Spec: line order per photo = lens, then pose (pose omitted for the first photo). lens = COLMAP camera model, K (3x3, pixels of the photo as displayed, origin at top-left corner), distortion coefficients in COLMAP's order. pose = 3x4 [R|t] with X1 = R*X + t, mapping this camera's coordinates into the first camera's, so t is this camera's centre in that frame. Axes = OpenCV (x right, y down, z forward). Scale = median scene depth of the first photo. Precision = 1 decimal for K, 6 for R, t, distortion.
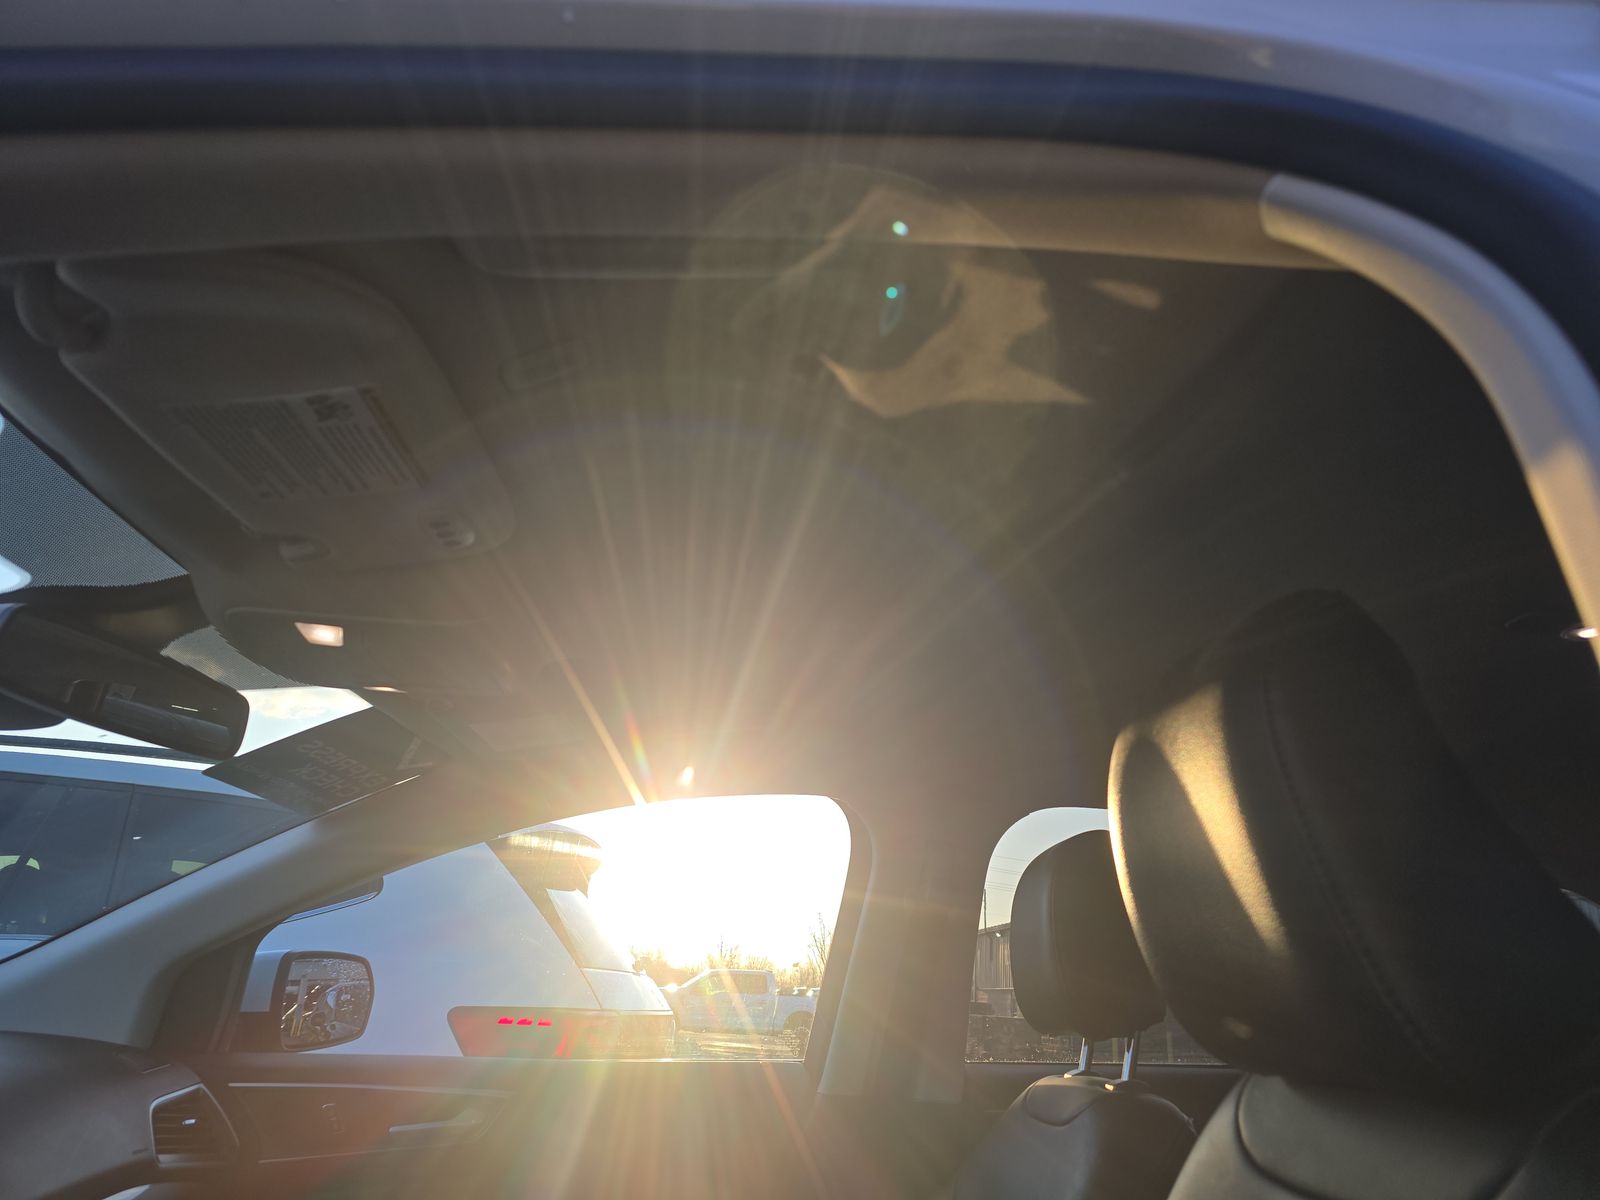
lens RADIAL K [[1114.4, 0, 800.0], [0, 1114.4, 600.0], [0, 0, 1]] dist [0.012933, -0.000801]
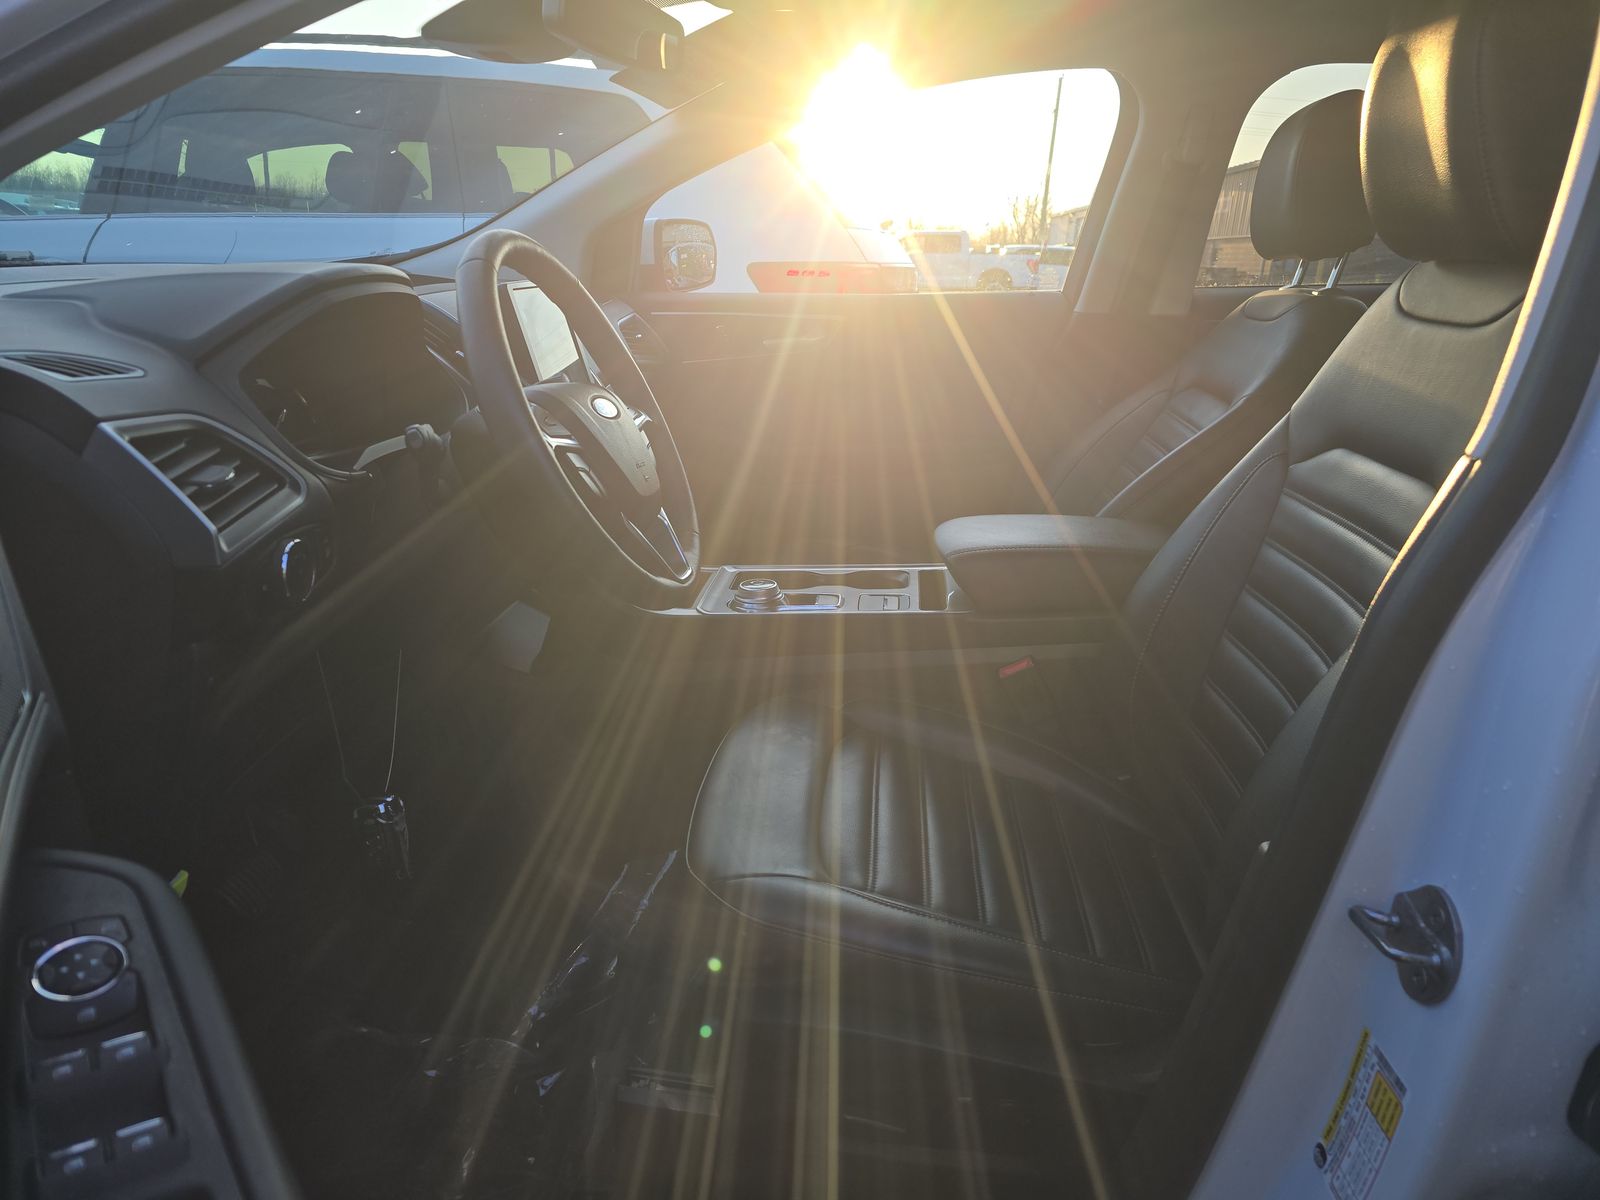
lens RADIAL K [[1065.6, 0, 746.4], [0, 1065.6, 601.4], [0, 0, 1]] dist [0.023756, 0.000881]
pose [[0.976555, 0.042425, -0.211044, -0.095425], [0.094358, 0.796823, 0.596799, -0.102519], [0.193484, -0.602721, 0.774139, -0.333904]]
